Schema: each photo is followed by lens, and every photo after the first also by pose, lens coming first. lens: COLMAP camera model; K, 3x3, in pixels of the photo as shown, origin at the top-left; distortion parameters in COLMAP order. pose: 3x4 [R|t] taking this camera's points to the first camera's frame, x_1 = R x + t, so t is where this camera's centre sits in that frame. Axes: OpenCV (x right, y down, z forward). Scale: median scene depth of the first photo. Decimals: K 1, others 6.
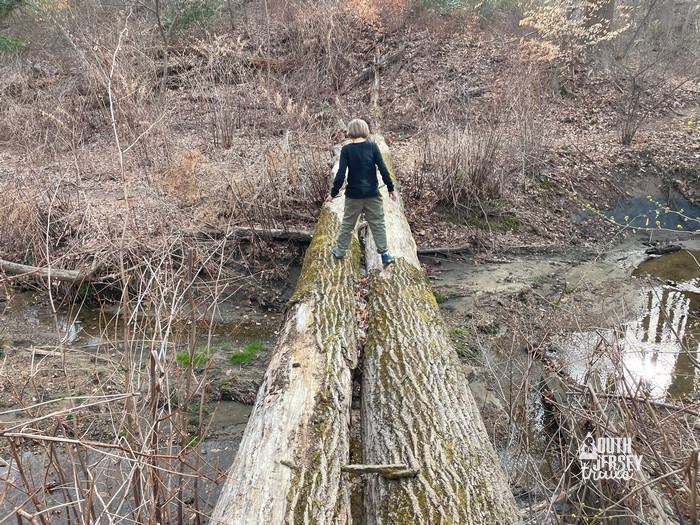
lens RADIAL K [[523.0, 0, 344.9], [0, 523.0, 258.0], [0, 0, 1]] dist [0.054186, -0.064927]
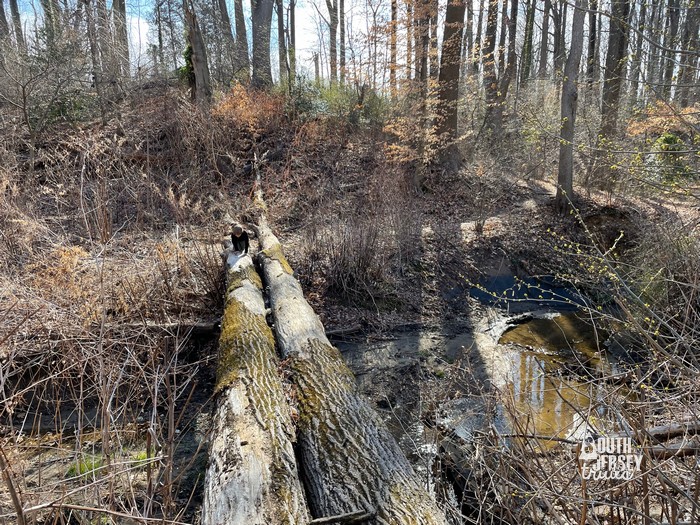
lens RADIAL K [[523.0, 0, 351.2], [0, 523.0, 266.9], [0, 0, 1]] dist [0.054186, -0.064927]
pose [[0.968566, -0.038377, 0.245777, -0.100857], [0.074502, 0.987427, -0.139417, 0.010145], [-0.237336, 0.153346, 0.959248, -0.115775]]
